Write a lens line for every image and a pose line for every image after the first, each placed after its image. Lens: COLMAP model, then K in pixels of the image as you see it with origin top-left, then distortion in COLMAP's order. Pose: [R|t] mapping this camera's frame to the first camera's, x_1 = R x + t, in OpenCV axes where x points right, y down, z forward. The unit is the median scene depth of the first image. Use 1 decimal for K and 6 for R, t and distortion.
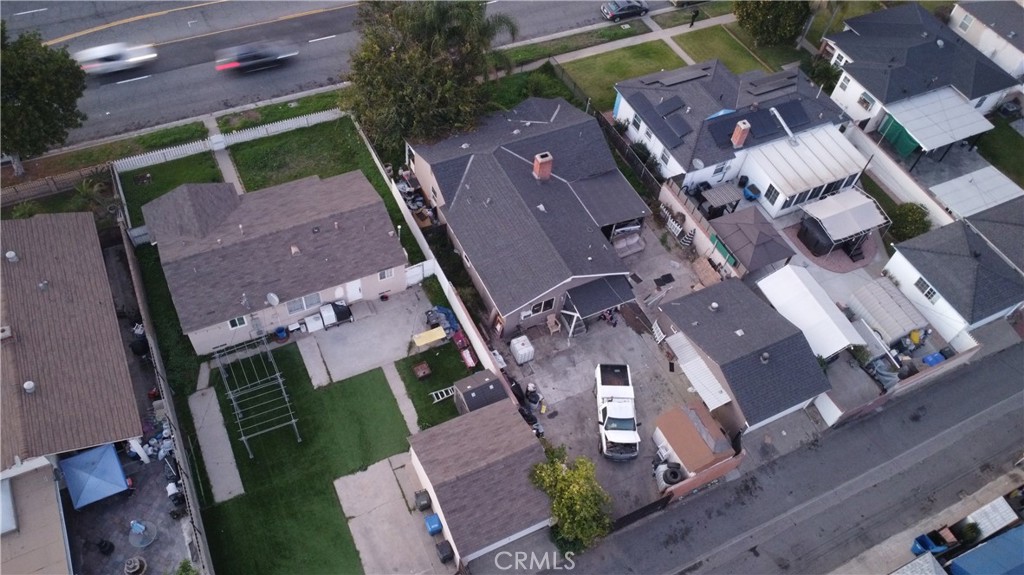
lens RADIAL K [[768.2, 0, 507.6], [0, 768.2, 293.5], [0, 0, 1]] dist [0.002418, -0.005295]
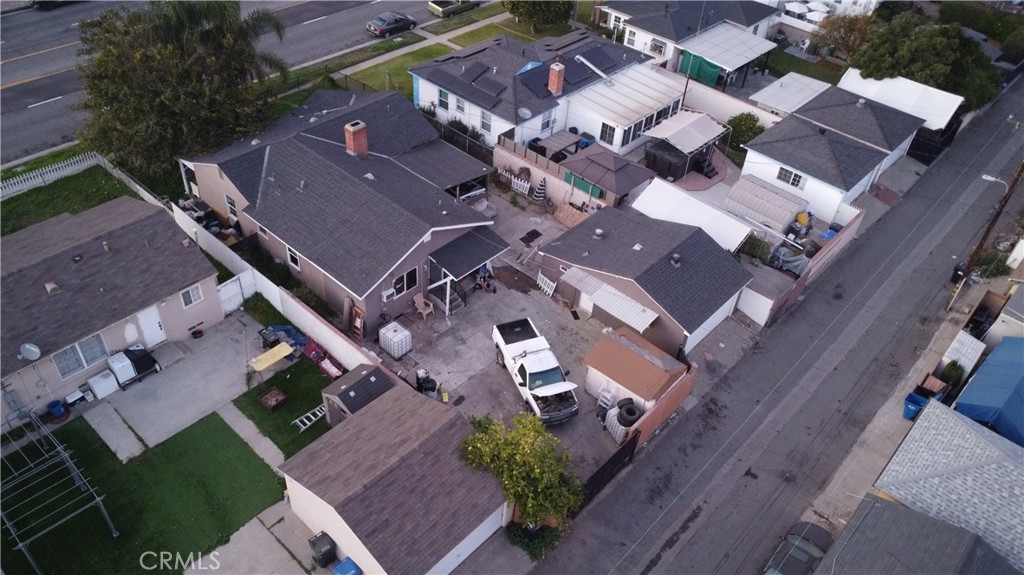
lens RADIAL K [[768.2, 0, 507.6], [0, 768.2, 293.5], [0, 0, 1]] dist [0.002418, -0.005295]
pose [[0.930632, -0.254176, 0.263284, -0.066088], [0.298676, 0.943259, -0.145105, 0.168677], [-0.211463, 0.213676, 0.953743, 0.211698]]
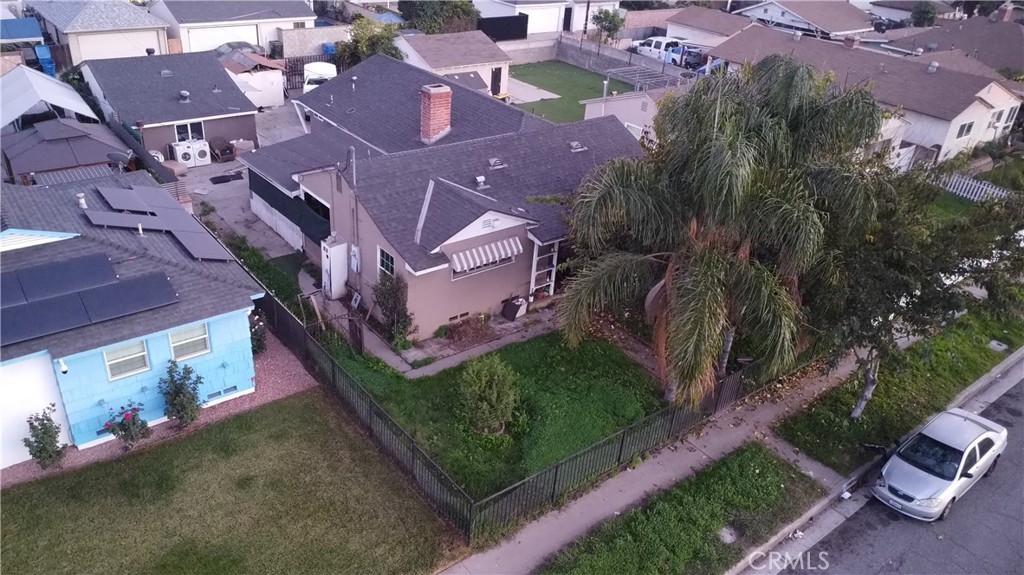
lens RADIAL K [[768.2, 0, 507.6], [0, 768.2, 293.5], [0, 0, 1]] dist [0.002418, -0.005295]
pose [[-0.965832, -0.020915, -0.258323, 0.146515], [-0.258872, 0.125513, 0.957722, -0.751150], [0.012392, 0.991871, -0.126639, 1.257043]]
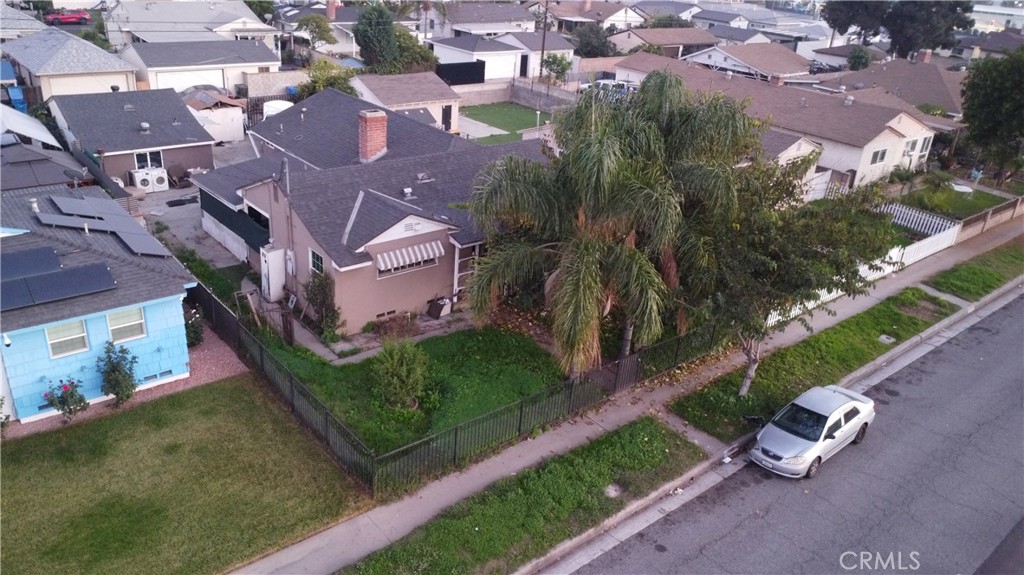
lens RADIAL K [[768.2, 0, 507.6], [0, 768.2, 293.5], [0, 0, 1]] dist [0.002418, -0.005295]
pose [[-0.960713, -0.027007, -0.276226, 0.114932], [-0.276110, 0.194009, 0.941342, -0.801170], [0.028167, 0.980628, -0.193844, 1.302610]]
